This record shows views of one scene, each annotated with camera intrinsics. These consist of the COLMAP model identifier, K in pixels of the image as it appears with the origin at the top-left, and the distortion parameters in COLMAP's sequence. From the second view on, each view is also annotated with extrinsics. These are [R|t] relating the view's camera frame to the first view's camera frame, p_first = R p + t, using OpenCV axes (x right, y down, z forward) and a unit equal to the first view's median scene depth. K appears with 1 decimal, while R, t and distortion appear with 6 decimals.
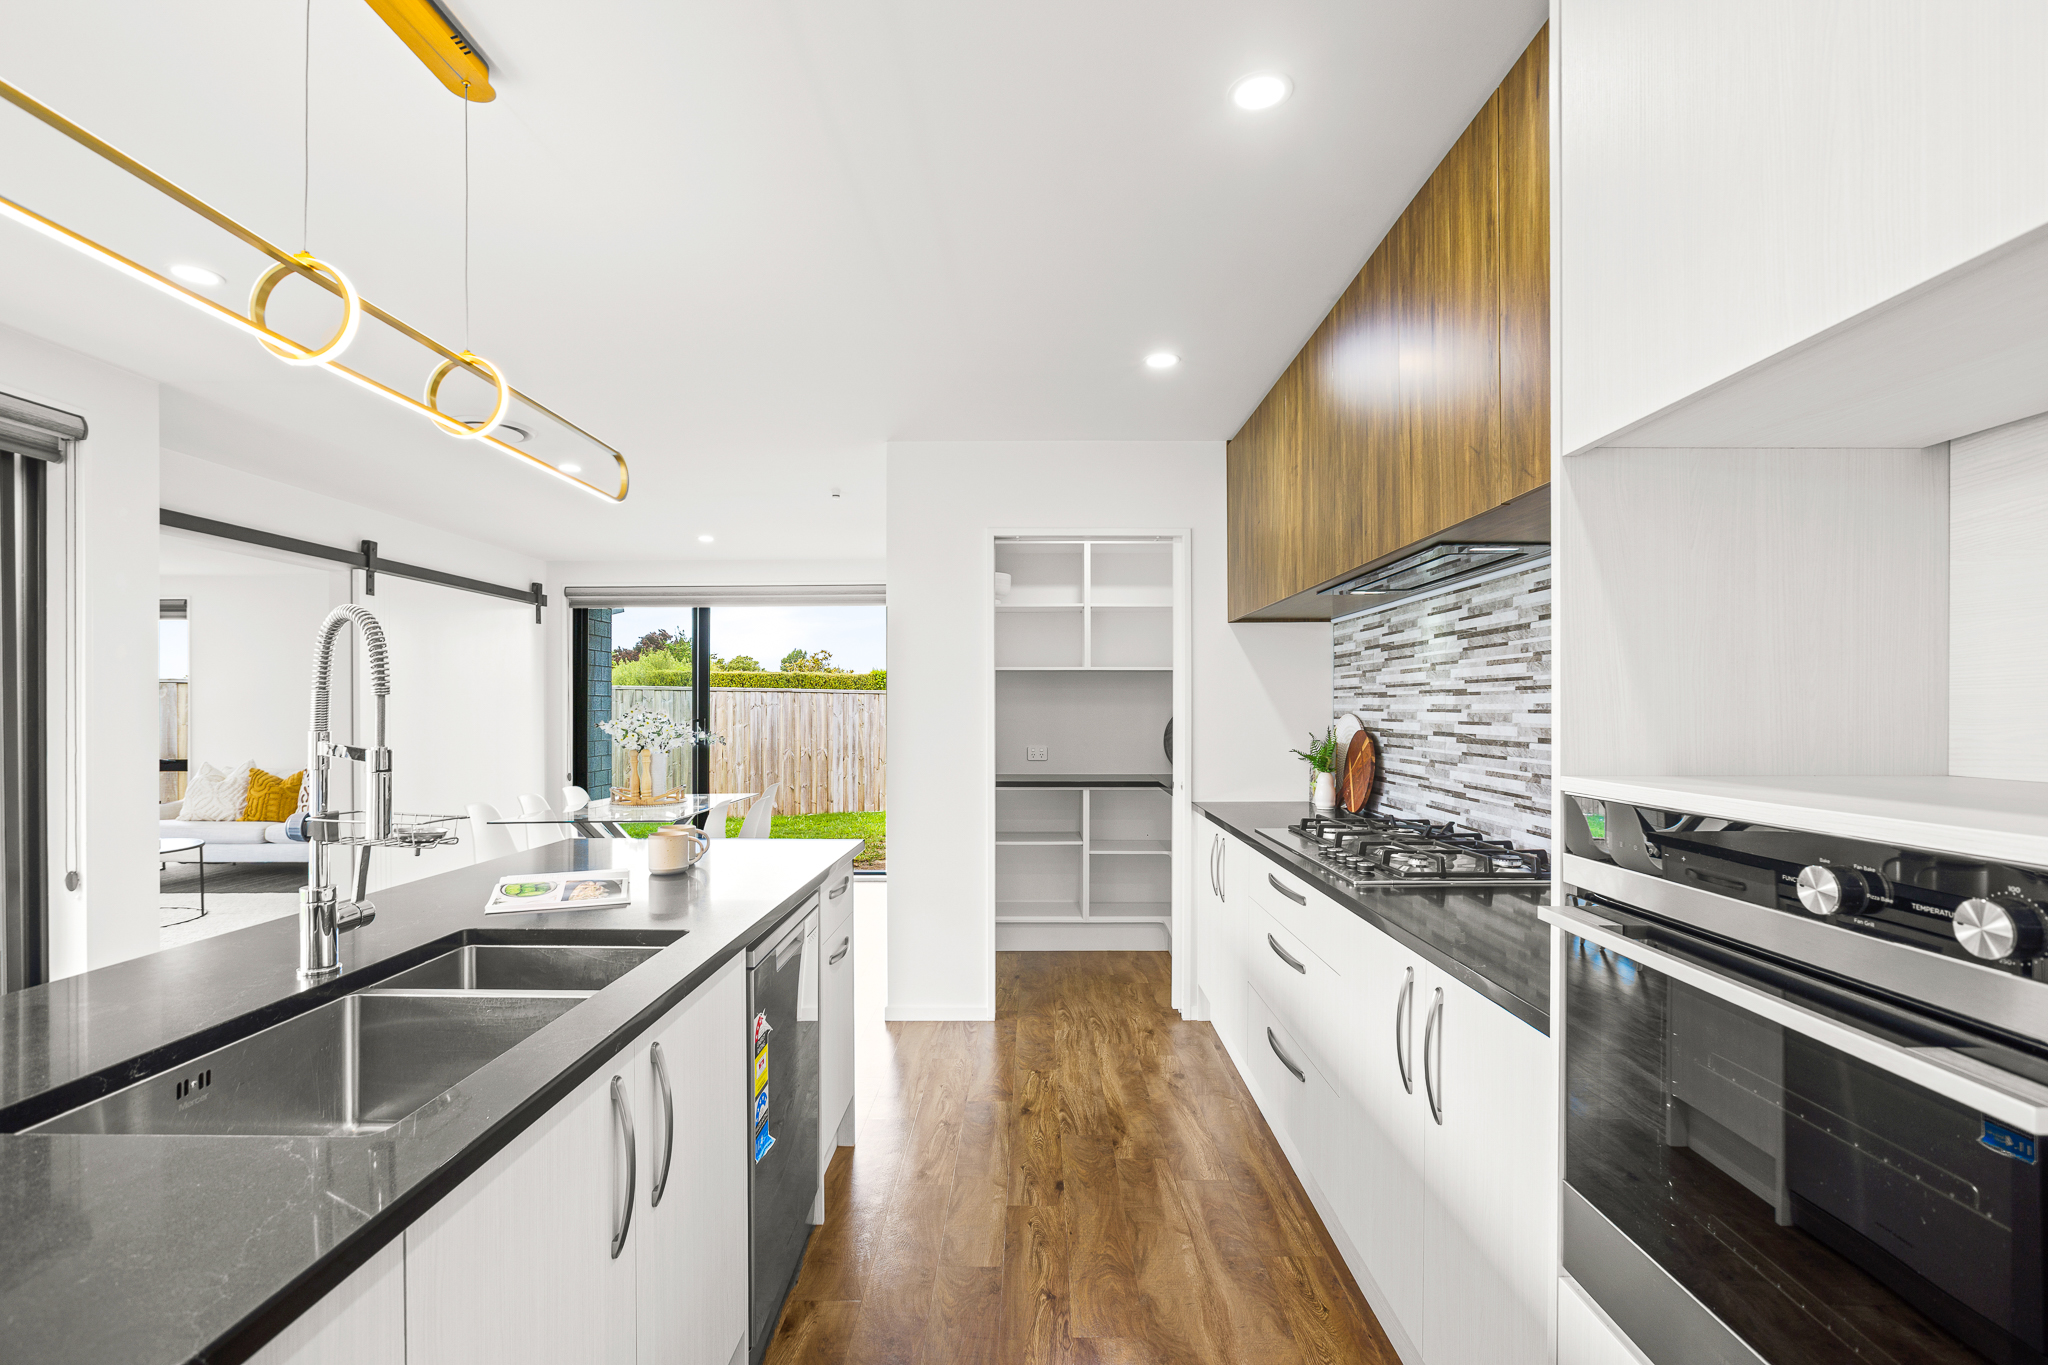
lens RADIAL K [[922.2, 0, 1025.7], [0, 922.2, 713.7], [0, 0, 1]] dist [-0.021633, 0.000095]
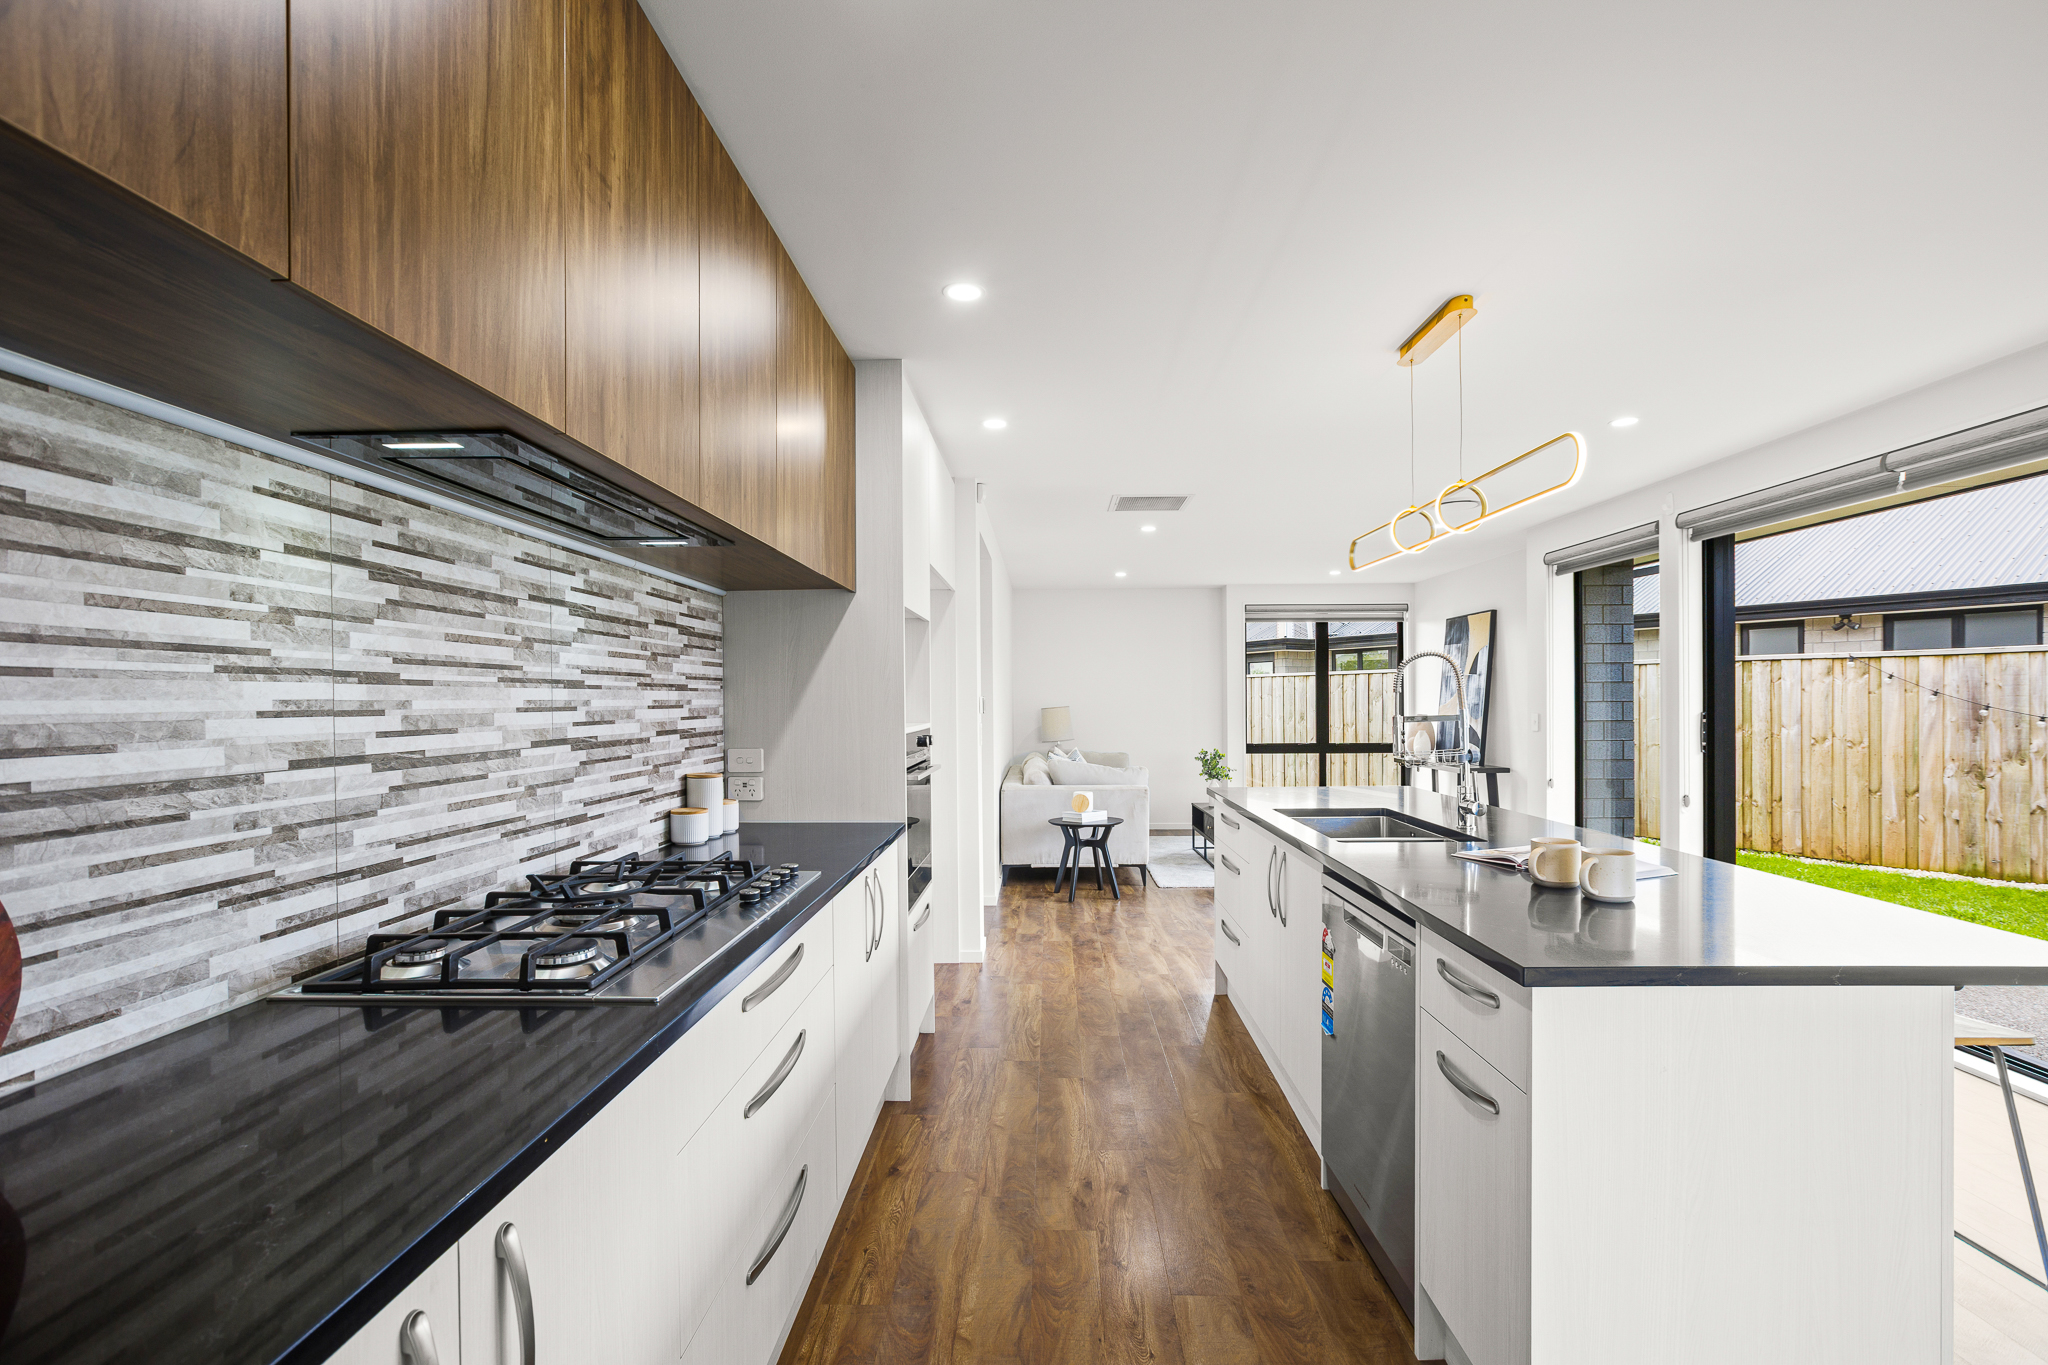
lens RADIAL K [[929.0, 0, 1022.0], [0, 929.0, 690.8], [0, 0, 1]] dist [-0.028186, 0.000639]
pose [[-0.999666, 0.006625, 0.024965, 0.061383], [0.006559, 0.999975, -0.002718, -0.009339], [-0.024982, -0.002554, -0.999685, 1.183927]]
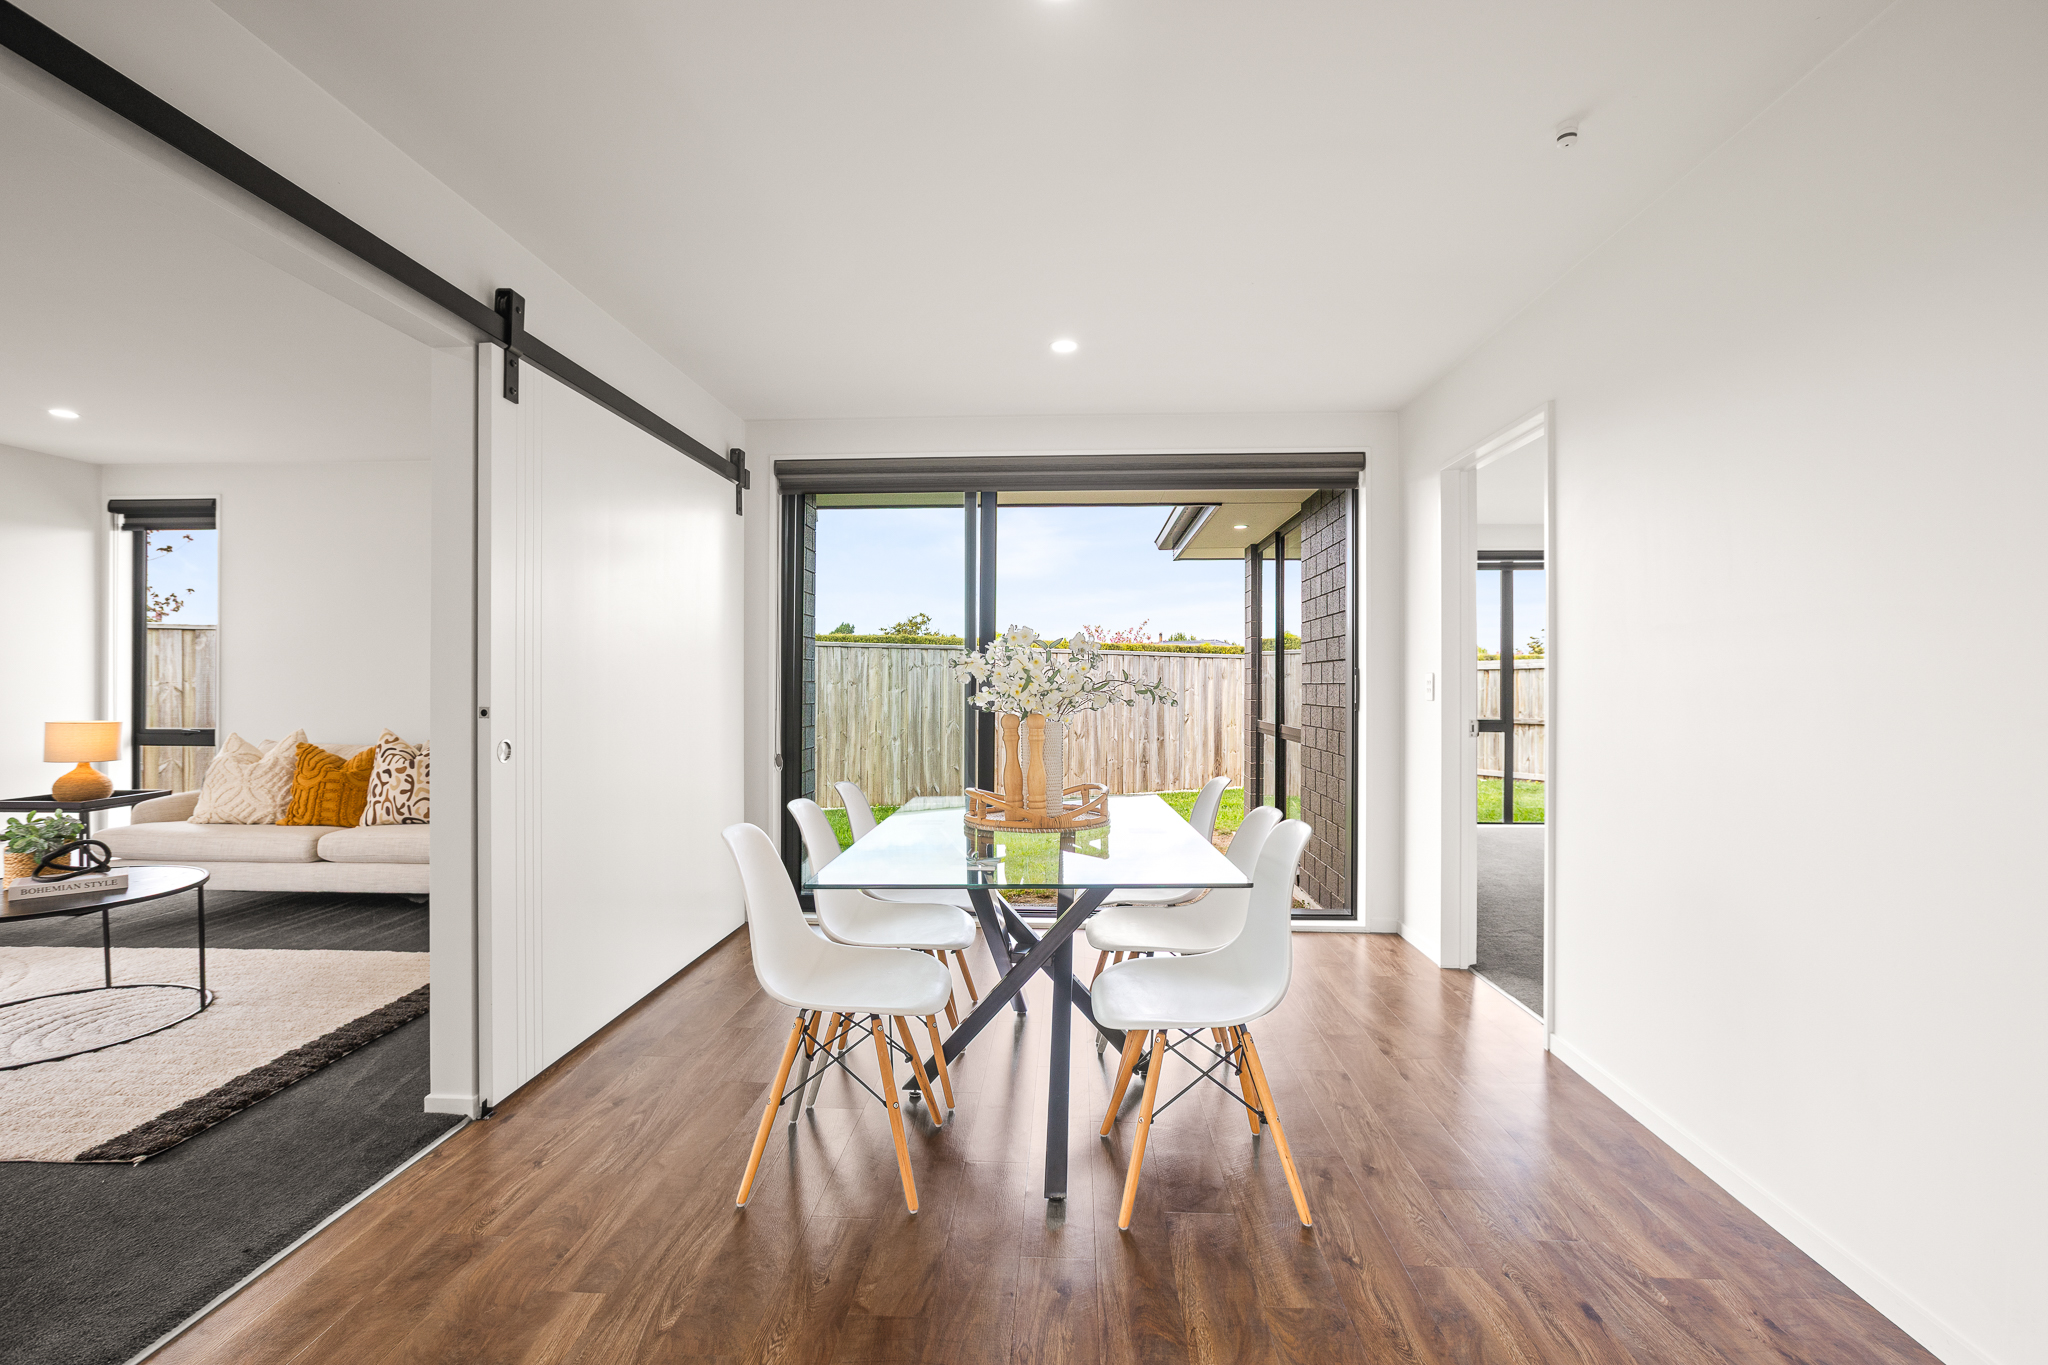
lens RADIAL K [[929.0, 0, 1022.0], [0, 929.0, 690.8], [0, 0, 1]] dist [-0.028186, 0.000639]
pose [[0.998606, 0.003628, -0.052657, -0.594987], [-0.003479, 0.999990, 0.002920, 0.037464], [0.052667, -0.002732, 0.998608, 0.739090]]
